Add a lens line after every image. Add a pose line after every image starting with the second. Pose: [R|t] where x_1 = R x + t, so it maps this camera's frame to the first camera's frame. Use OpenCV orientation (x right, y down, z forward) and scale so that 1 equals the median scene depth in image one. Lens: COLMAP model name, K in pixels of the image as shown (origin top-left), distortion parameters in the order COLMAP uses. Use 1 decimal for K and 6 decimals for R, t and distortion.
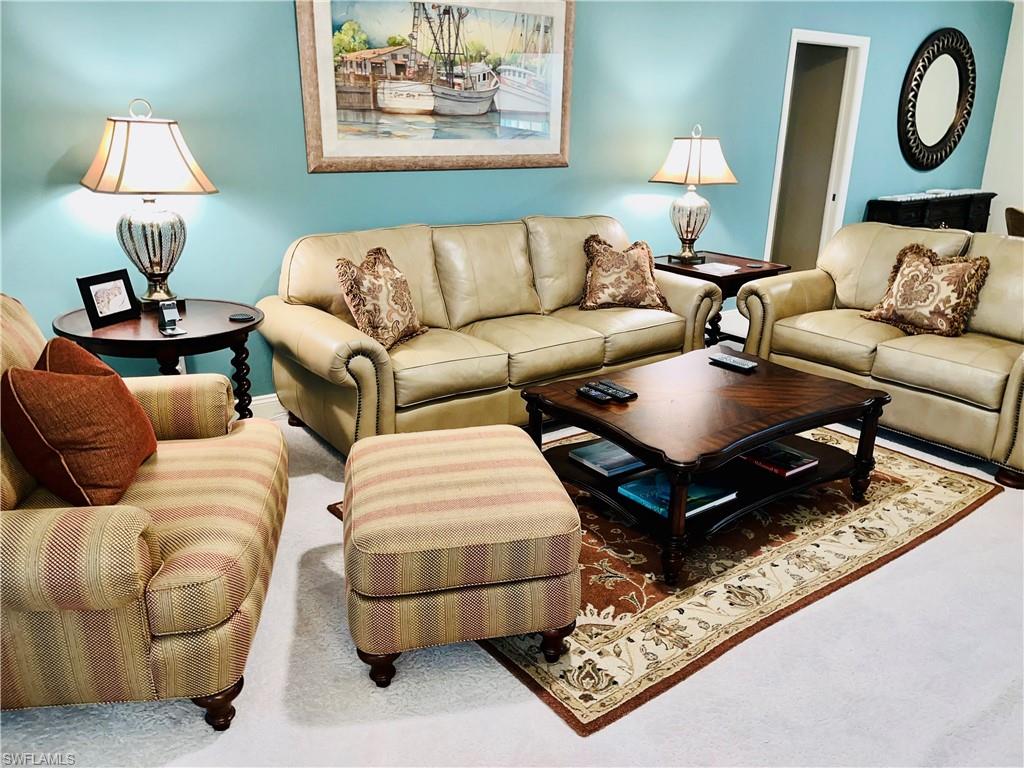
lens RADIAL K [[769.4, 0, 512.0], [0, 769.4, 384.0], [0, 0, 1]] dist [0.098387, -0.142441]
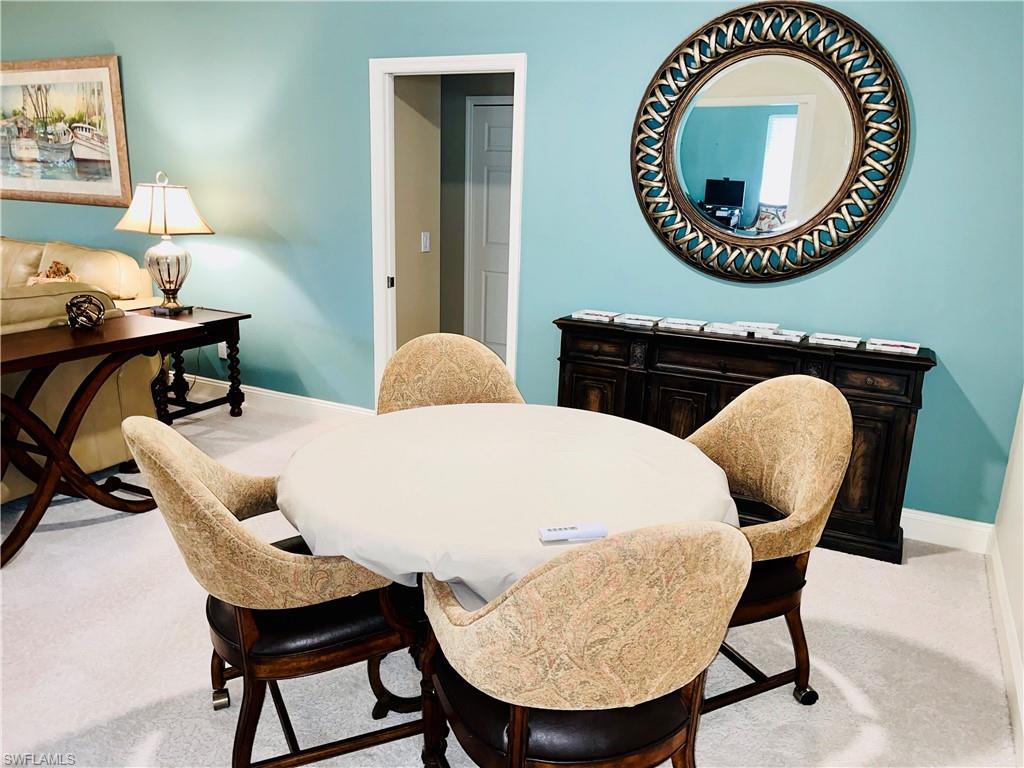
lens RADIAL K [[769.4, 0, 512.0], [0, 769.4, 384.0], [0, 0, 1]] dist [0.098387, -0.142441]
pose [[0.486622, 0.221349, -0.845106, 1.516533], [-0.311866, 0.947644, 0.068630, -0.326647], [0.816051, 0.230163, 0.530176, 1.030350]]
